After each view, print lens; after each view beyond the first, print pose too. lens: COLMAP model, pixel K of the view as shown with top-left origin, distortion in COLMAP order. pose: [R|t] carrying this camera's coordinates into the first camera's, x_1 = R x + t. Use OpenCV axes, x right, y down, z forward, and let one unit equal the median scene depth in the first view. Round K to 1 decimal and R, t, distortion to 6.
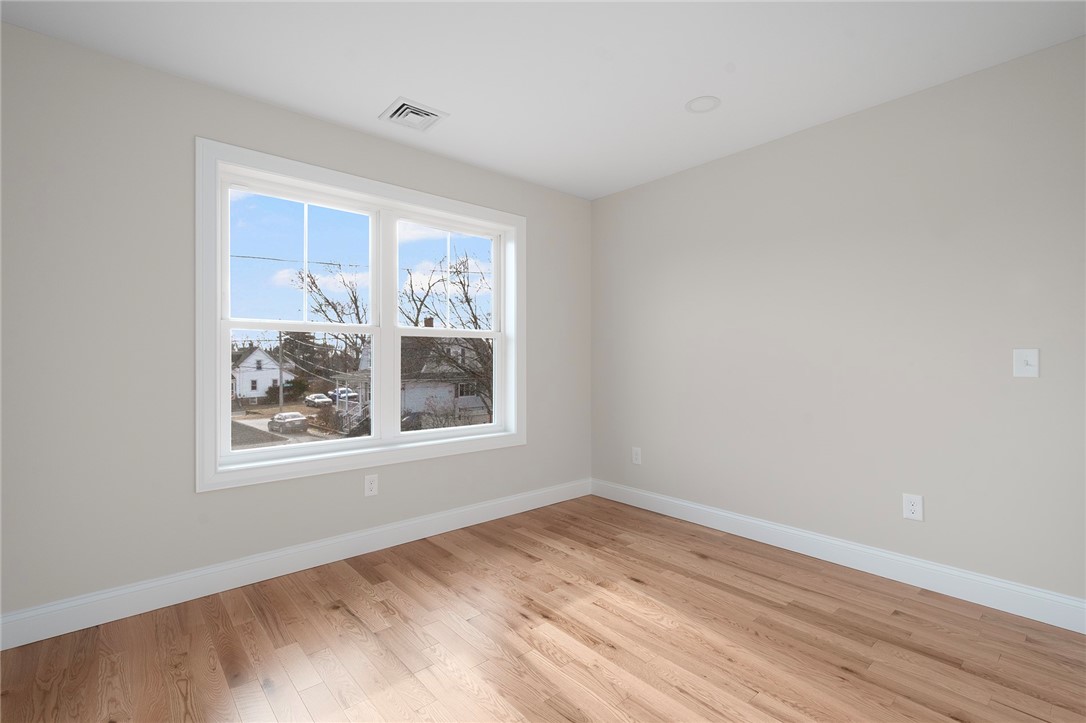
lens RADIAL K [[478.6, 0, 547.1], [0, 478.6, 360.1], [0, 0, 1]] dist [0.004893, -0.000344]
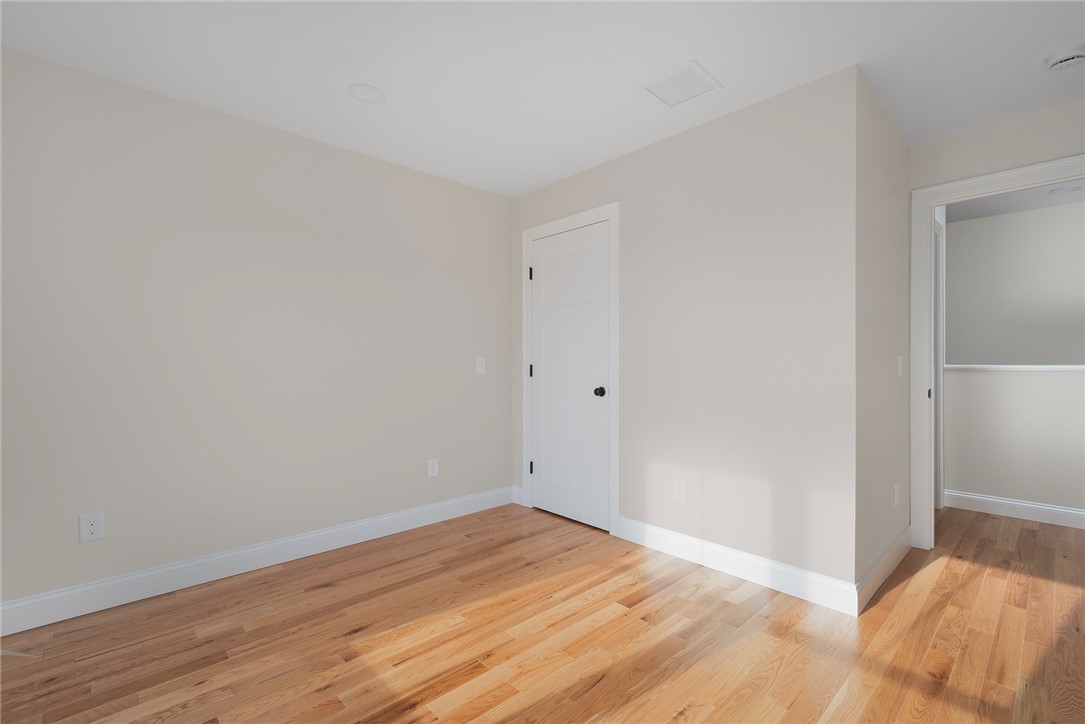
lens RADIAL K [[478.2, 0, 544.8], [0, 478.2, 368.3], [0, 0, 1]] dist [0.004893, -0.000344]
pose [[-0.011126, -0.013406, 0.999848, -0.654600], [0.006321, 0.999889, 0.013476, -0.005628], [-0.999918, 0.006470, -0.011040, 0.690201]]
